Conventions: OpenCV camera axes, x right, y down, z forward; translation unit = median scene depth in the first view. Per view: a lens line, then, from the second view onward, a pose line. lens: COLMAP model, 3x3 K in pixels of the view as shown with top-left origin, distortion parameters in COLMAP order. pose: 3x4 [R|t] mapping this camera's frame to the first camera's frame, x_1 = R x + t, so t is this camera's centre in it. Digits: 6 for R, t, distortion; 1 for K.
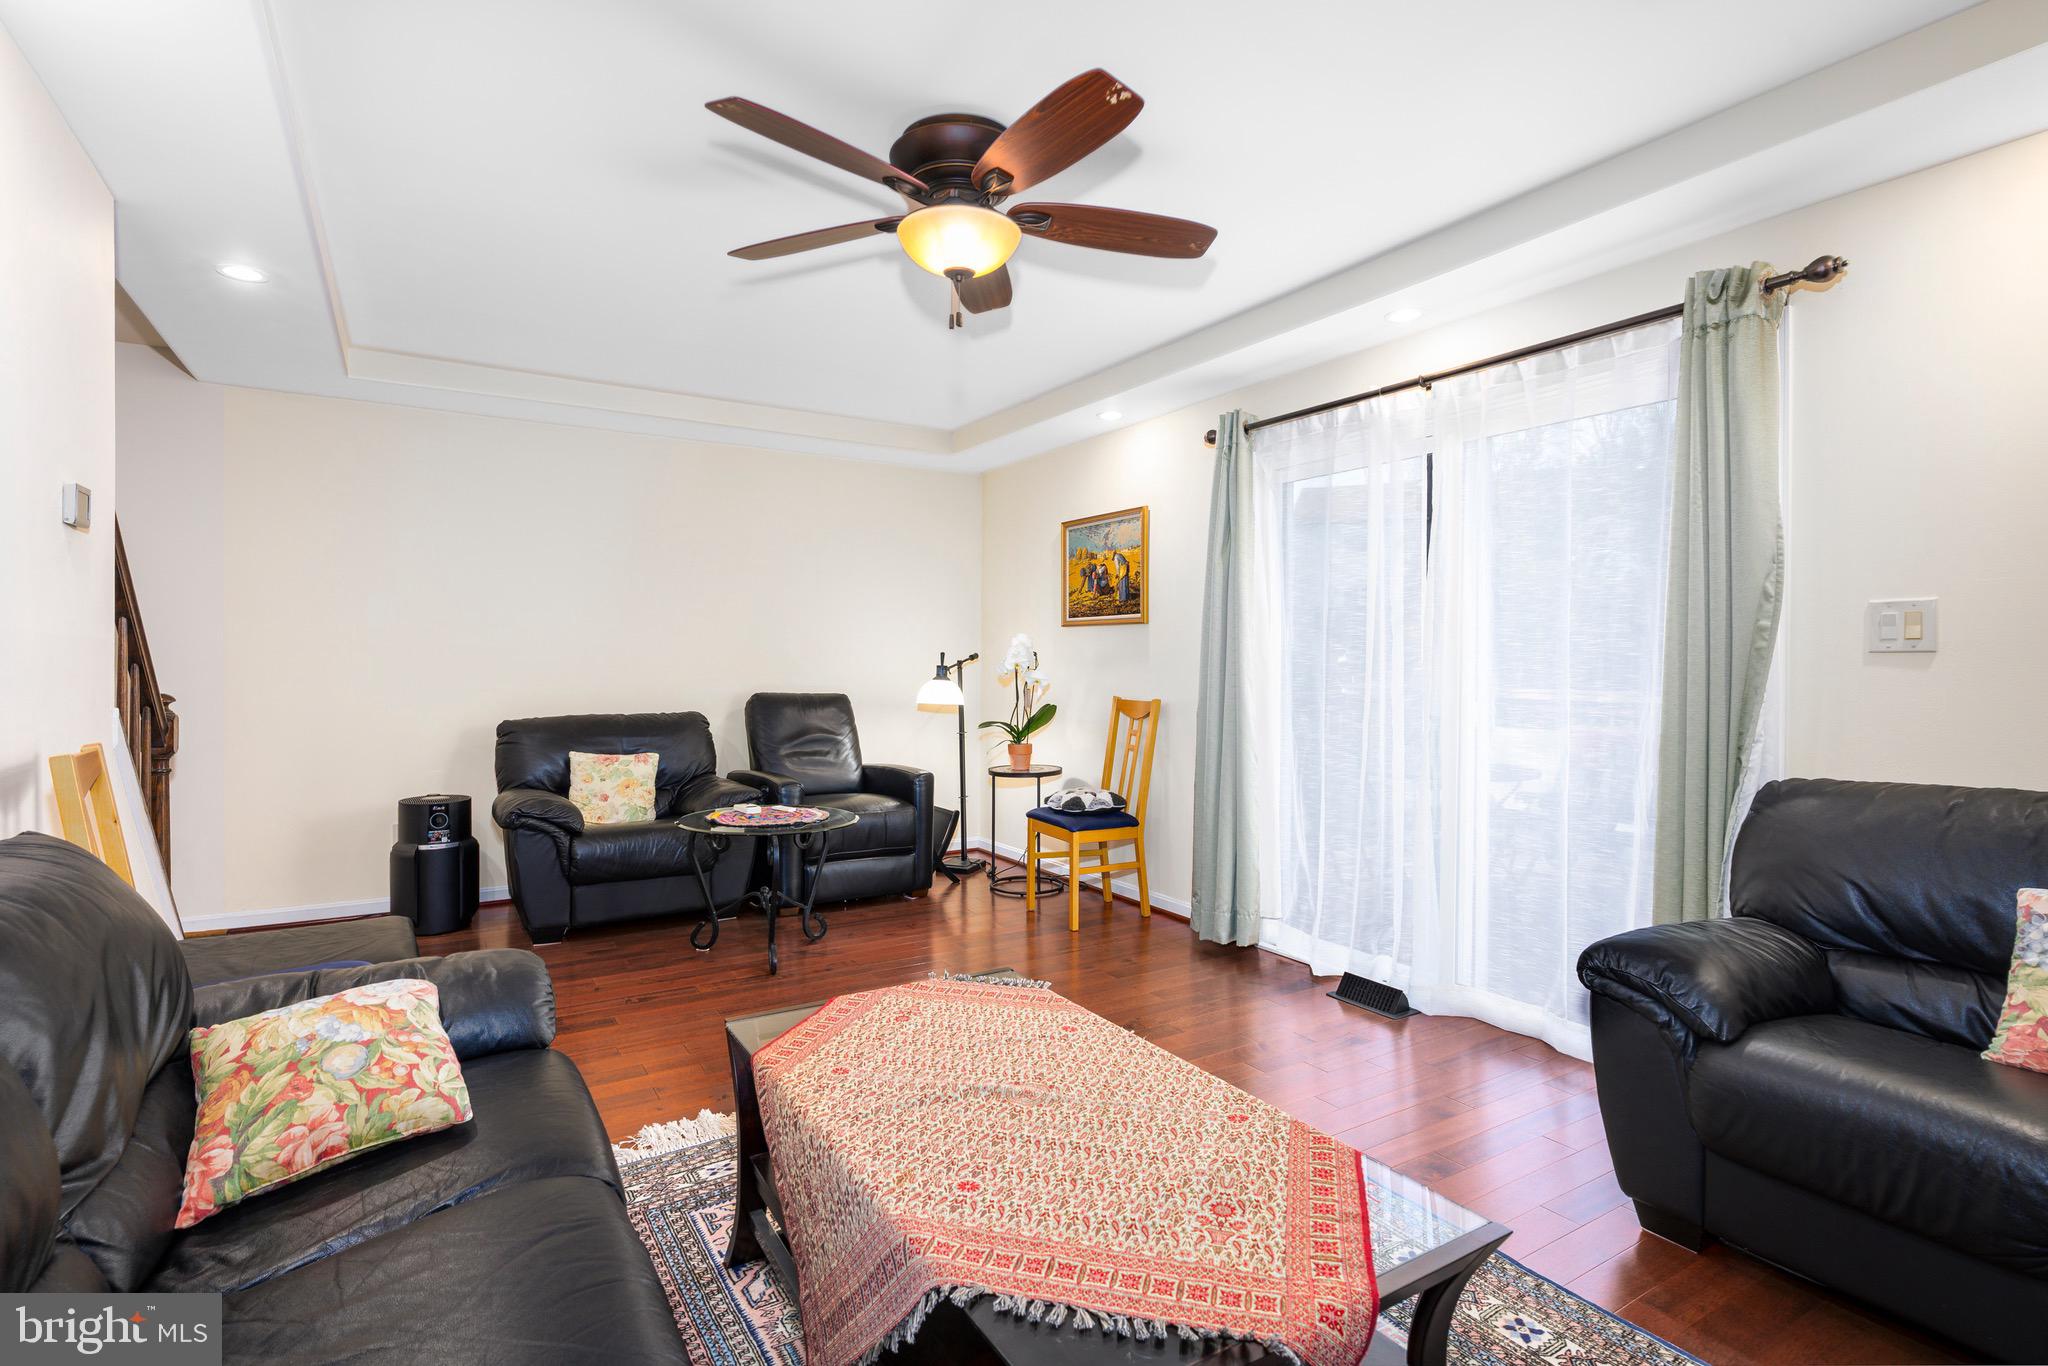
lens RADIAL K [[995.4, 0, 1015.3], [0, 995.4, 671.3], [0, 0, 1]] dist [-0.001266, 0.003931]
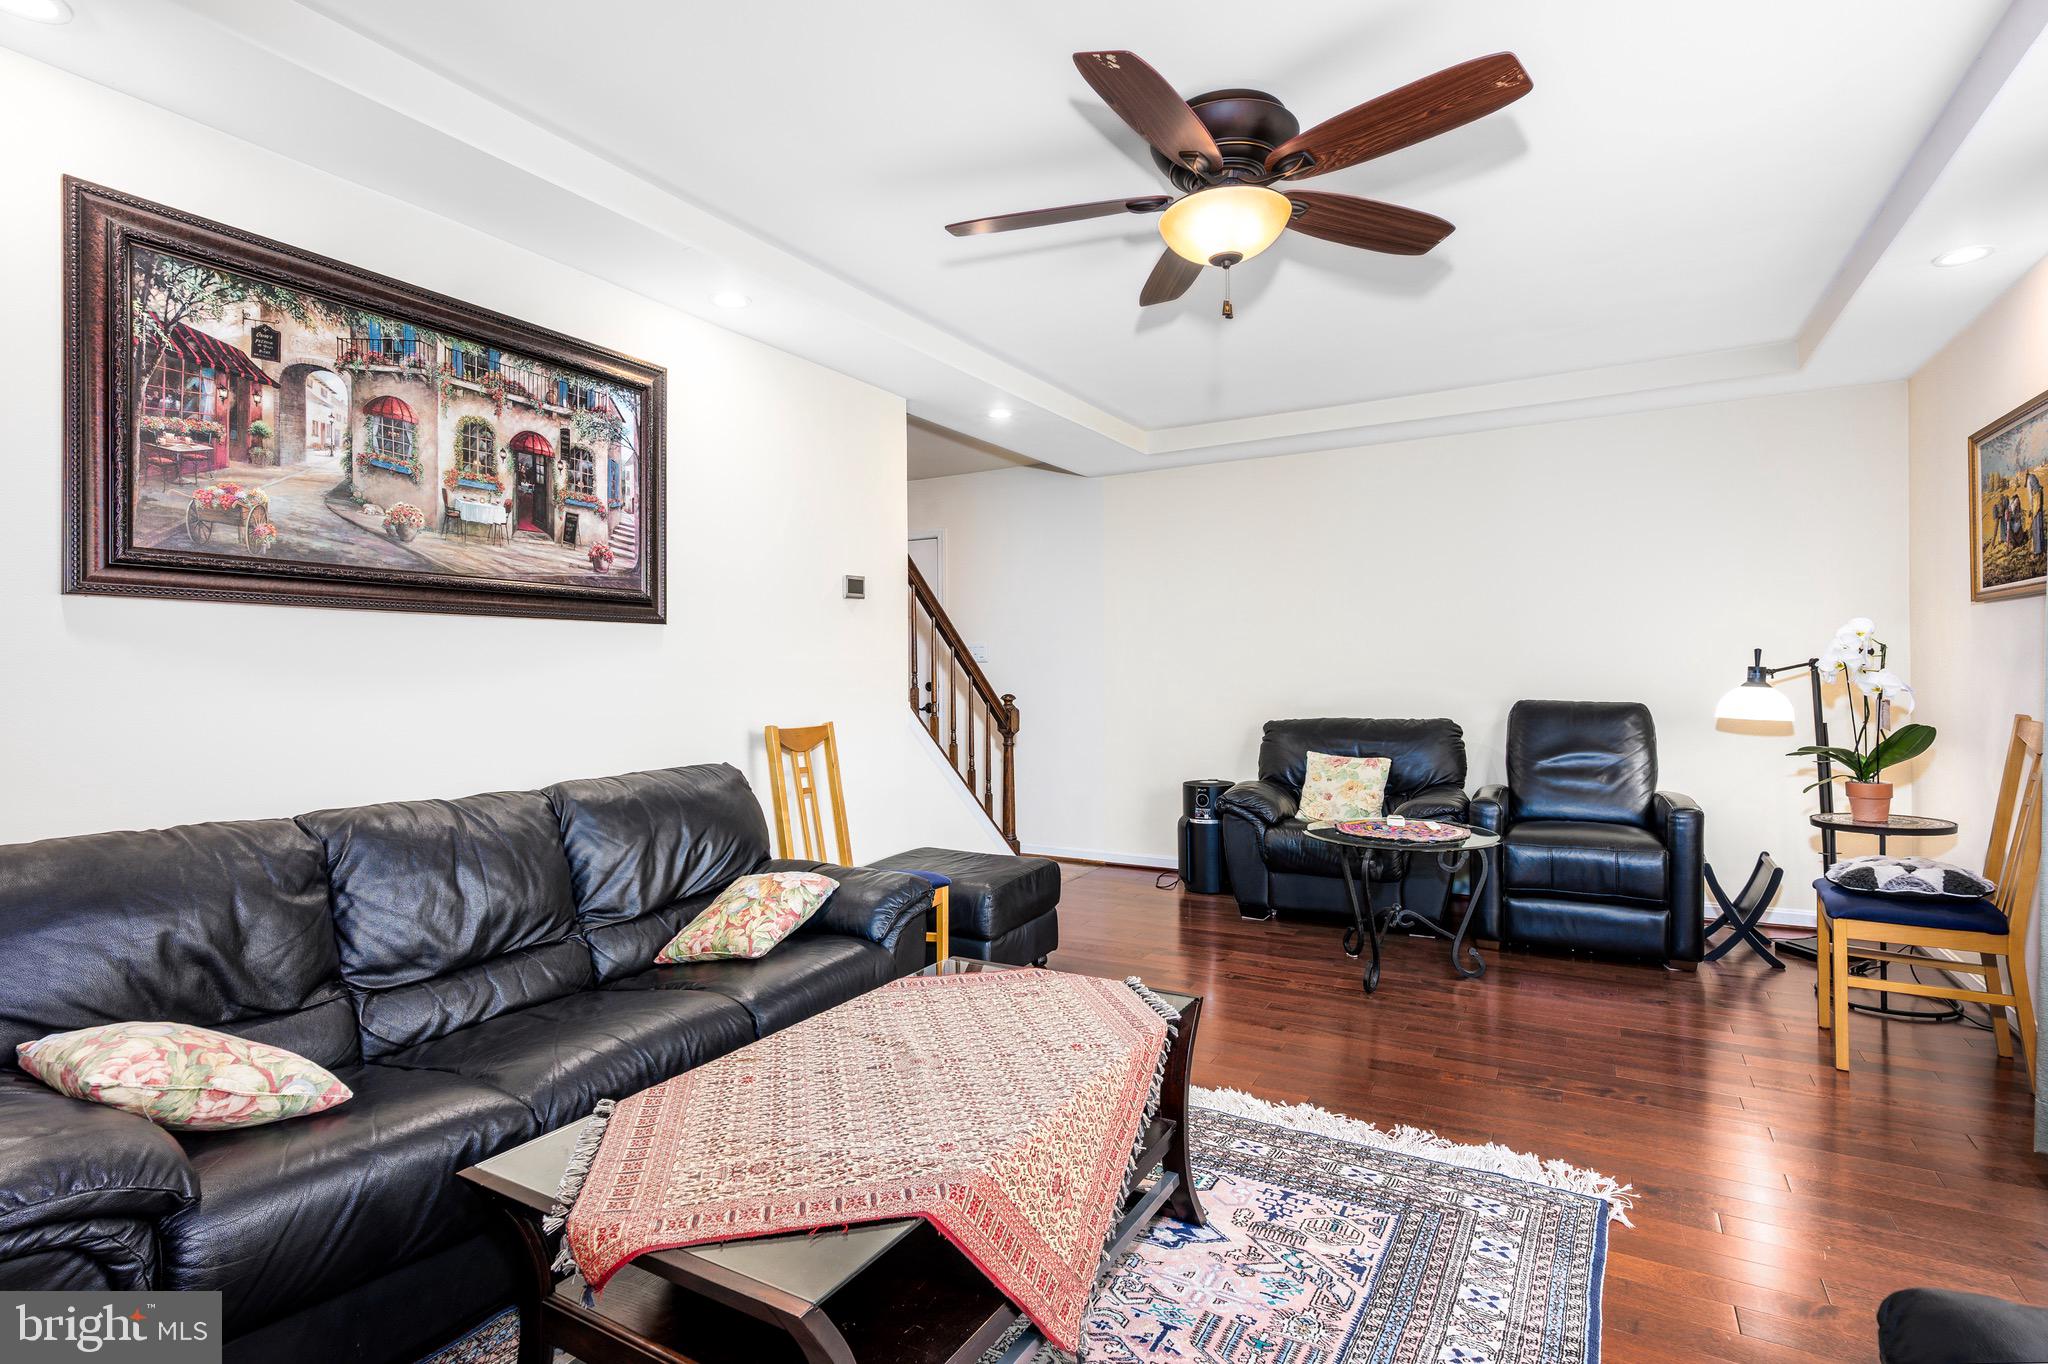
lens RADIAL K [[995.4, 0, 1010.5], [0, 995.4, 666.6], [0, 0, 1]] dist [-0.001266, 0.003931]
pose [[0.480423, -0.014178, -0.876922, 0.337771], [0.006156, 0.999899, -0.012793, 0.000142], [0.877015, 0.000747, 0.480462, 0.182476]]
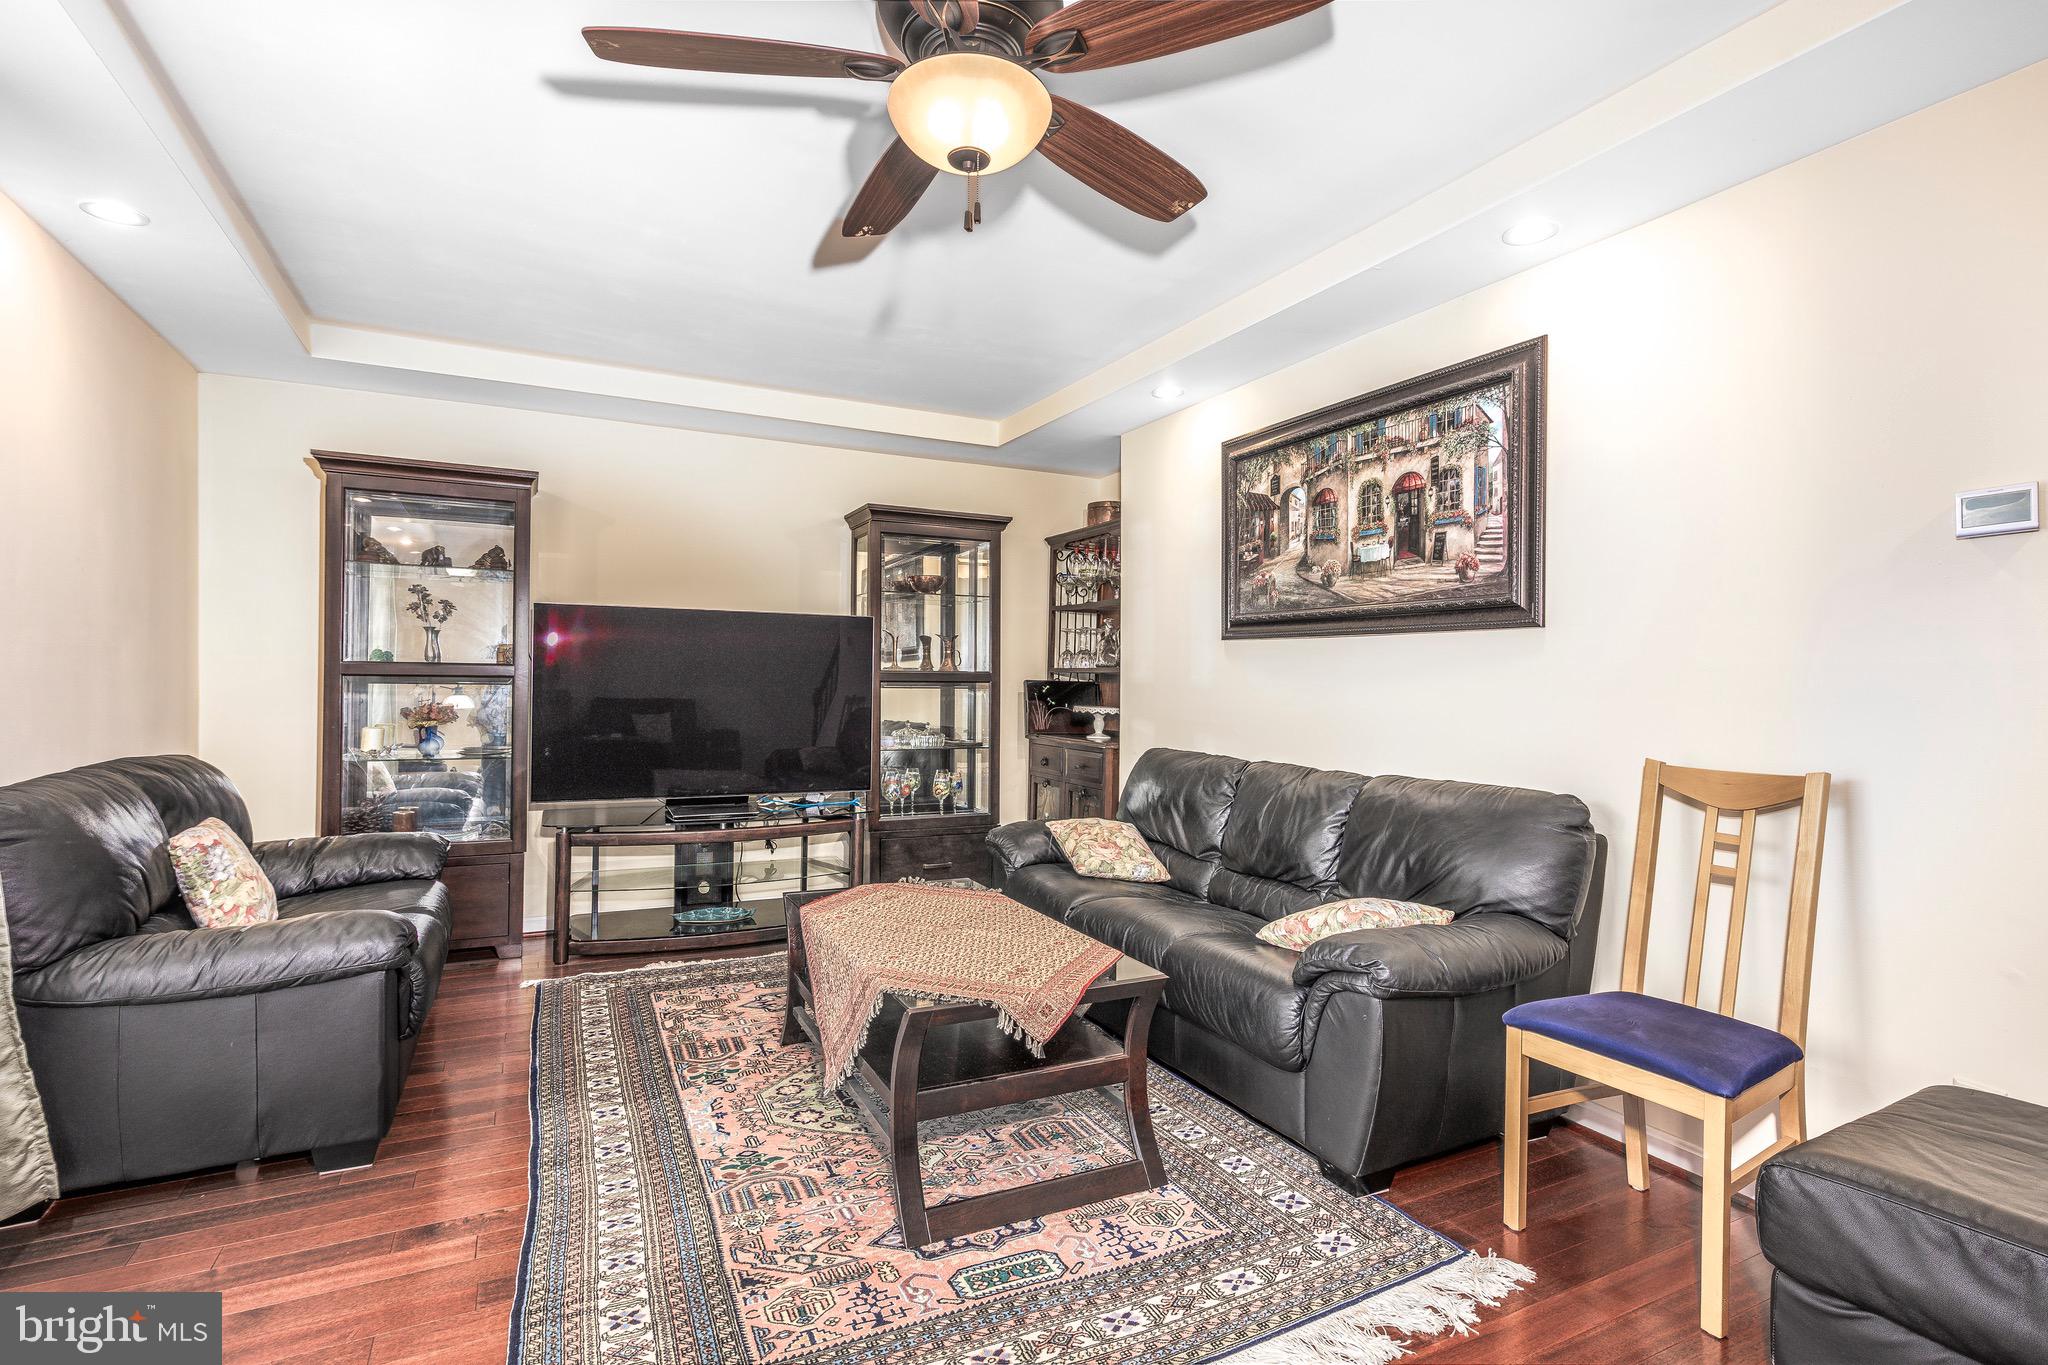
lens RADIAL K [[995.4, 0, 1038.0], [0, 995.4, 681.4], [0, 0, 1]] dist [-0.001266, 0.003931]
pose [[-0.997622, -0.017720, 0.066606, -0.081297], [-0.017229, 0.999820, 0.007941, -0.005376], [-0.066734, 0.006774, -0.997748, 0.873728]]
